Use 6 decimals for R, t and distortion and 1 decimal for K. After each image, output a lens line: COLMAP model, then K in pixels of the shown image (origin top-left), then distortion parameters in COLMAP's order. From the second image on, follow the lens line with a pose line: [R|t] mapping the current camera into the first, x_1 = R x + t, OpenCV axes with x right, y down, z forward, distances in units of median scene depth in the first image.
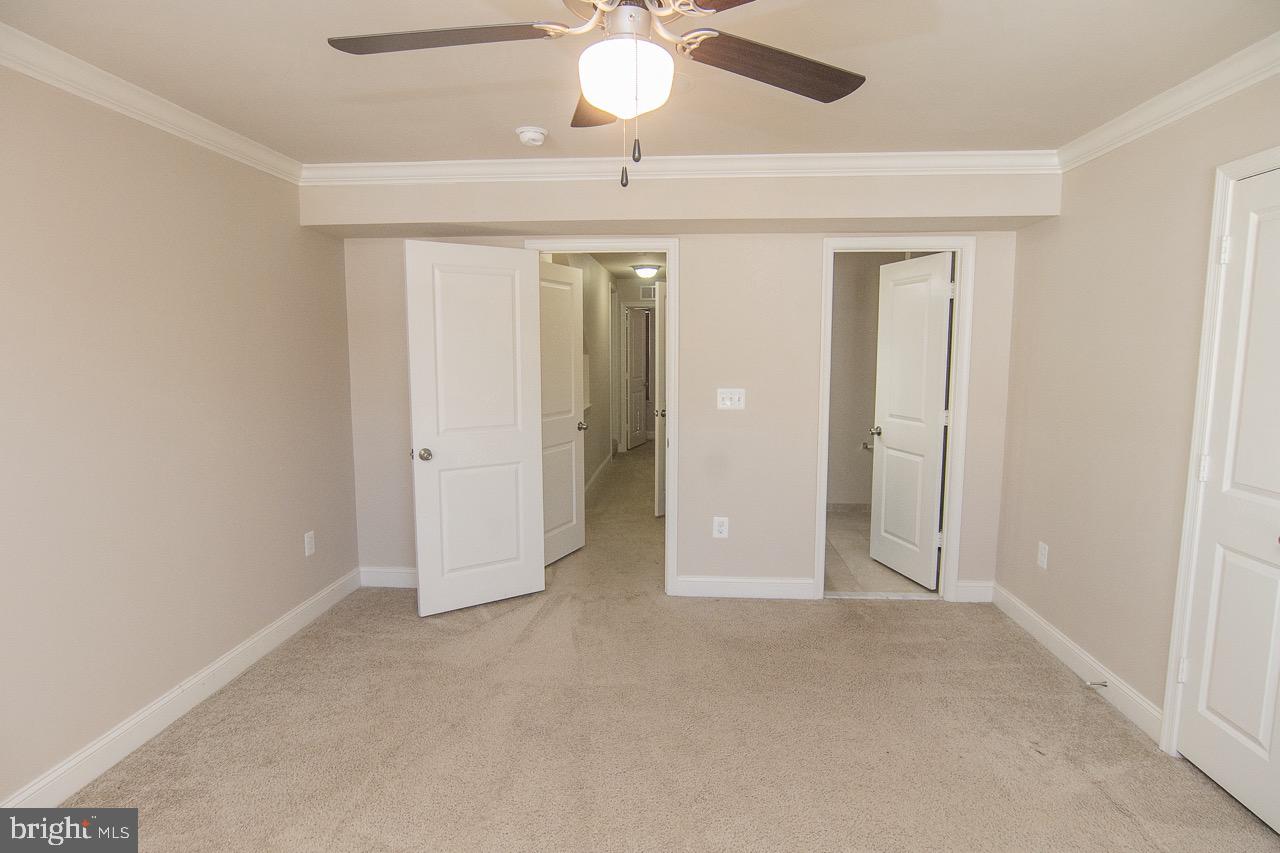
lens RADIAL K [[690.6, 0, 640.9], [0, 690.6, 426.6], [0, 0, 1]] dist [-0.011719, -0.001372]
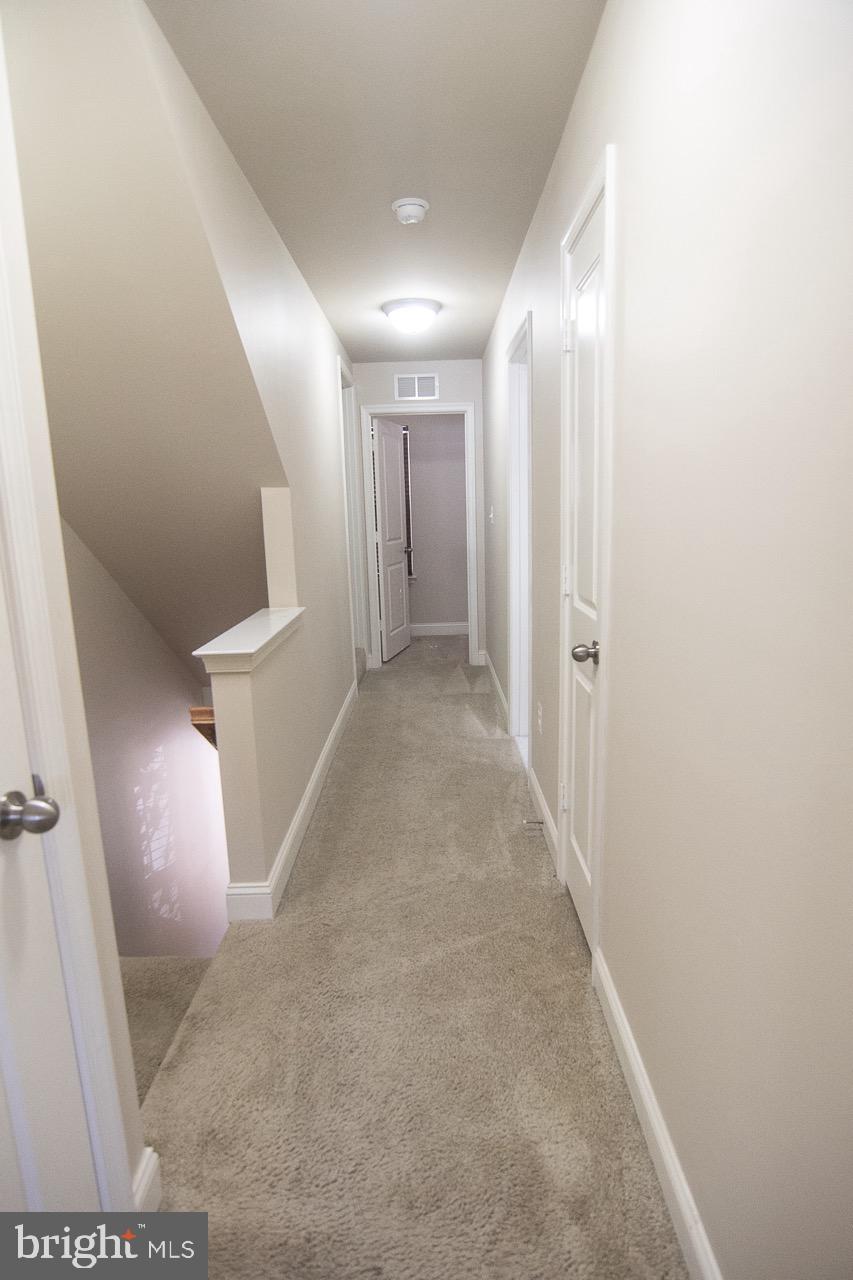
lens RADIAL K [[690.6, 0, 425.9], [0, 690.6, 643.0], [0, 0, 1]] dist [-0.011719, -0.001372]
pose [[0.997659, -0.040716, 0.054948, -0.014797], [0.036064, 0.995885, 0.083141, -0.032299], [-0.058107, -0.080964, 0.995022, 0.420688]]
